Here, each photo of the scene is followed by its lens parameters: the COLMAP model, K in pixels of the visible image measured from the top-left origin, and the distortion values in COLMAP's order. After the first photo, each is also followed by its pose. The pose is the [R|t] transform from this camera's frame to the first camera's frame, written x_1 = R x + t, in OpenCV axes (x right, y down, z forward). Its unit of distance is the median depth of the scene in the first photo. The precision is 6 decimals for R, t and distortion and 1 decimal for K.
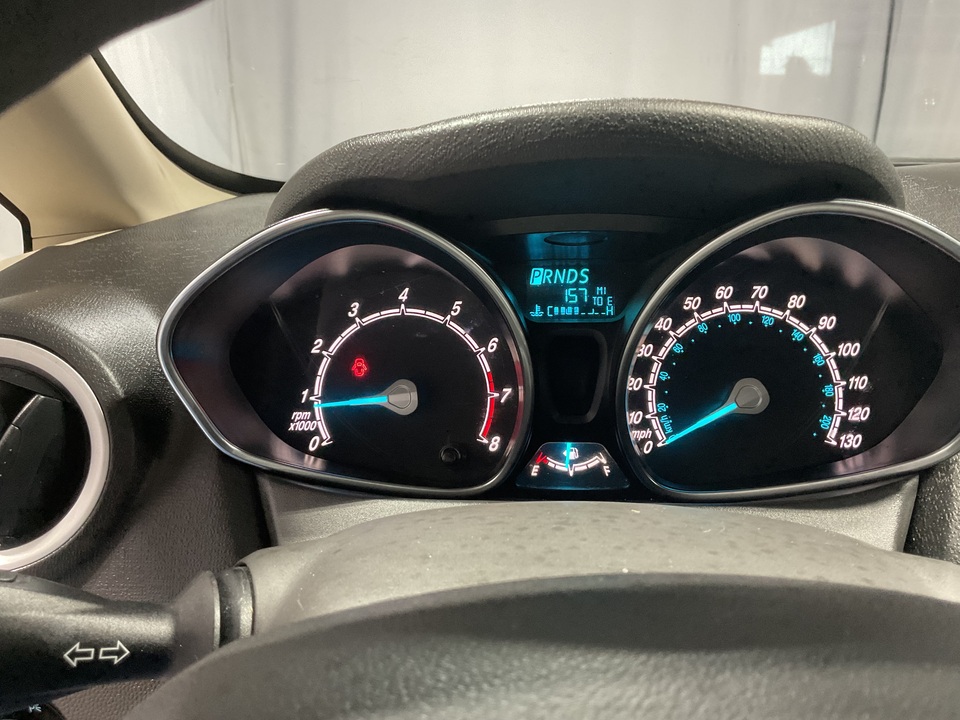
lens RADIAL K [[783.2, 0, 487.1], [0, 783.2, 341.6], [0, 0, 1]] dist [0.071768, -0.122510]
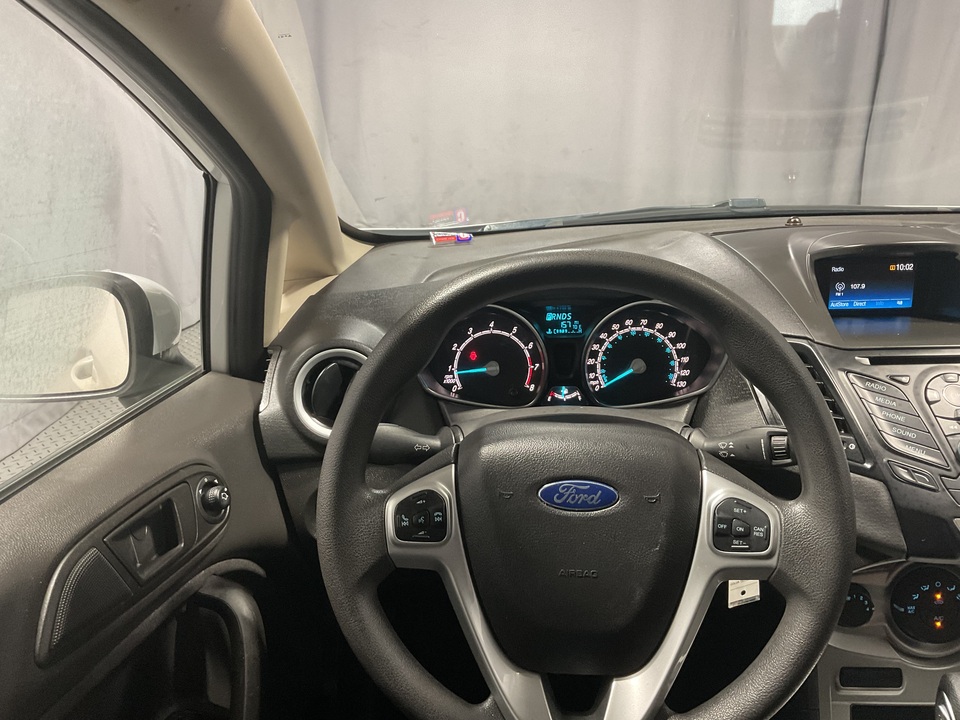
lens RADIAL K [[783.2, 0, 488.9], [0, 783.2, 354.9], [0, 0, 1]] dist [0.071768, -0.122510]
pose [[0.999667, -0.014939, -0.021023, -0.069323], [0.016486, 0.997014, 0.075447, -0.148632], [0.019834, -0.075768, 0.996928, -1.352401]]
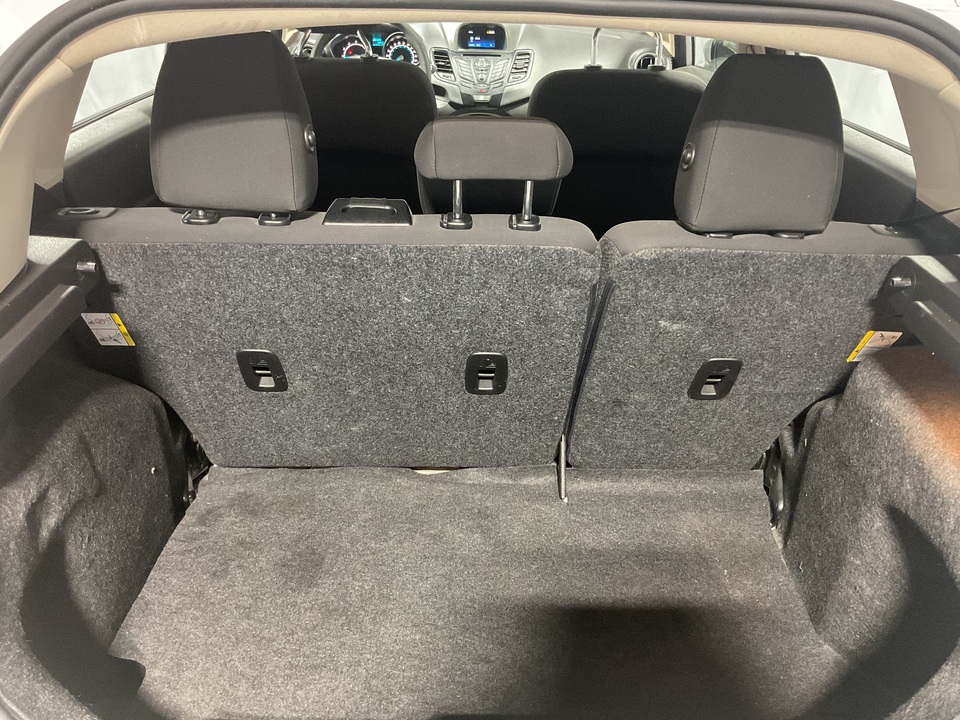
lens RADIAL K [[783.2, 0, 479.7], [0, 783.2, 361.9], [0, 0, 1]] dist [0.071768, -0.122510]
pose [[0.997140, 0.011011, 0.074769, 0.537455], [-0.030751, 0.962845, 0.268298, 0.820041], [-0.069037, -0.269830, 0.960430, -7.111198]]
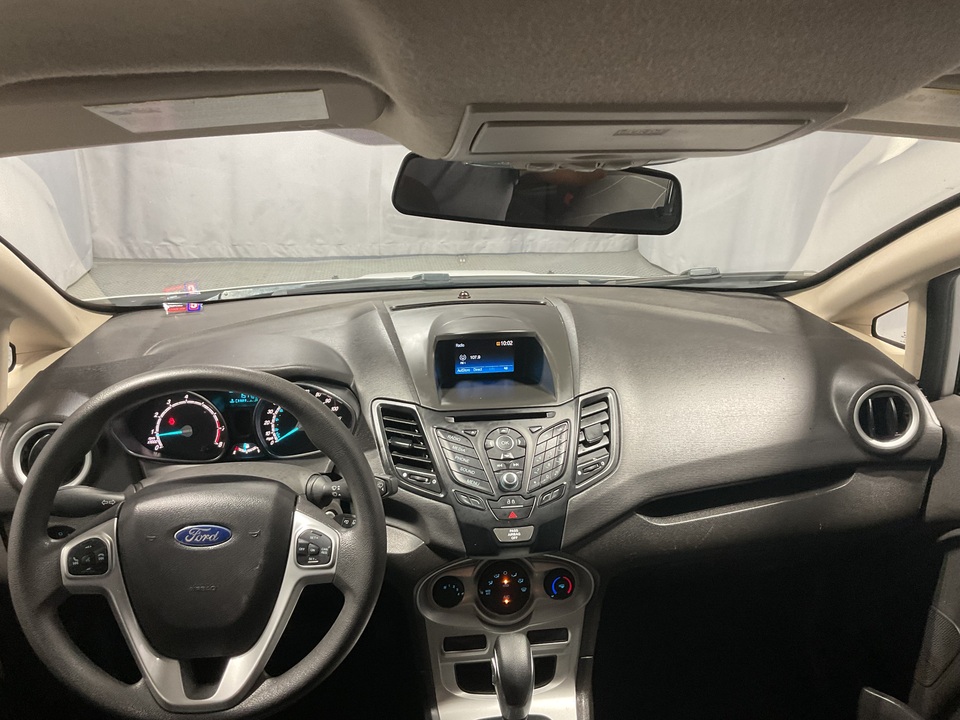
lens RADIAL K [[783.2, 0, 485.2], [0, 783.2, 354.1], [0, 0, 1]] dist [0.071768, -0.122510]
pose [[0.984167, -0.036165, 0.173517, 0.506869], [0.023547, 0.996963, 0.074237, -0.425501], [-0.175674, -0.068976, 0.982029, -2.173617]]
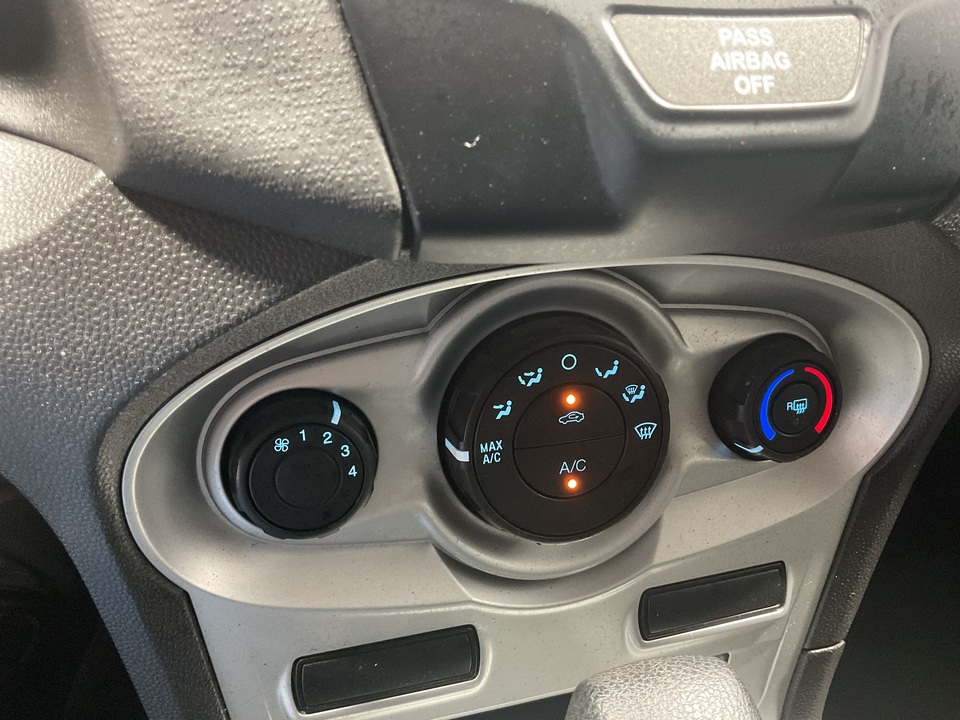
lens RADIAL K [[783.2, 0, 478.0], [0, 783.2, 351.2], [0, 0, 1]] dist [0.071768, -0.122510]
pose [[0.945853, -0.114385, 0.303774, 0.812393], [0.027001, 0.960335, 0.277537, 0.452341], [-0.323471, -0.254307, 0.911424, 0.169759]]
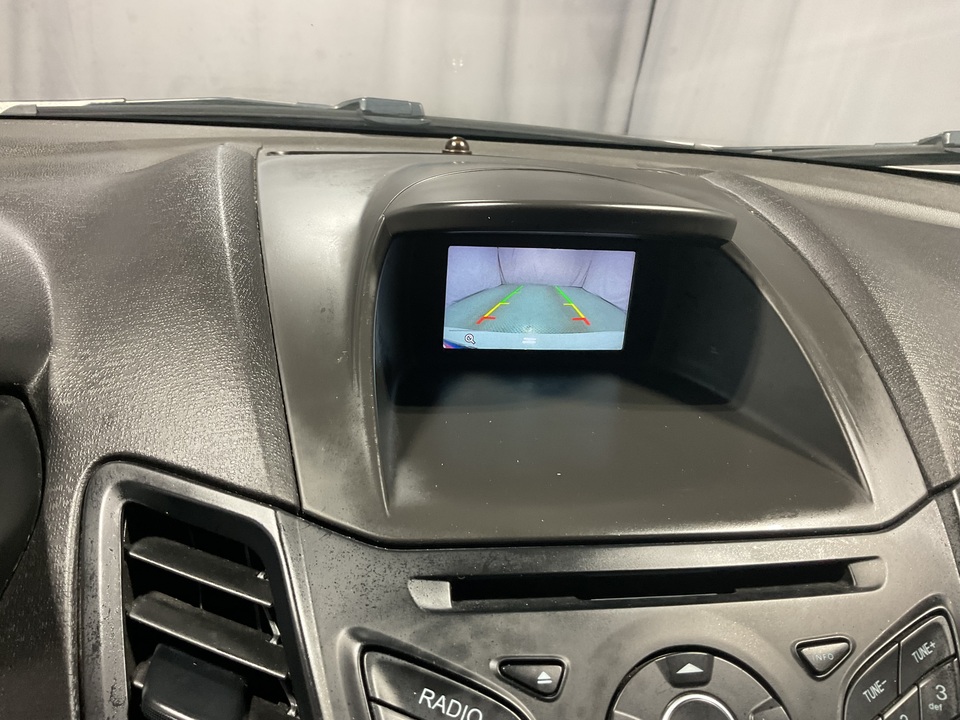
lens RADIAL K [[783.2, 0, 479.3], [0, 783.2, 356.6], [0, 0, 1]] dist [0.071768, -0.122510]
pose [[0.973071, 0.003590, 0.230479, 0.773335], [-0.041642, 0.986165, 0.160450, -0.250045], [-0.226715, -0.165727, 0.959758, 0.178007]]
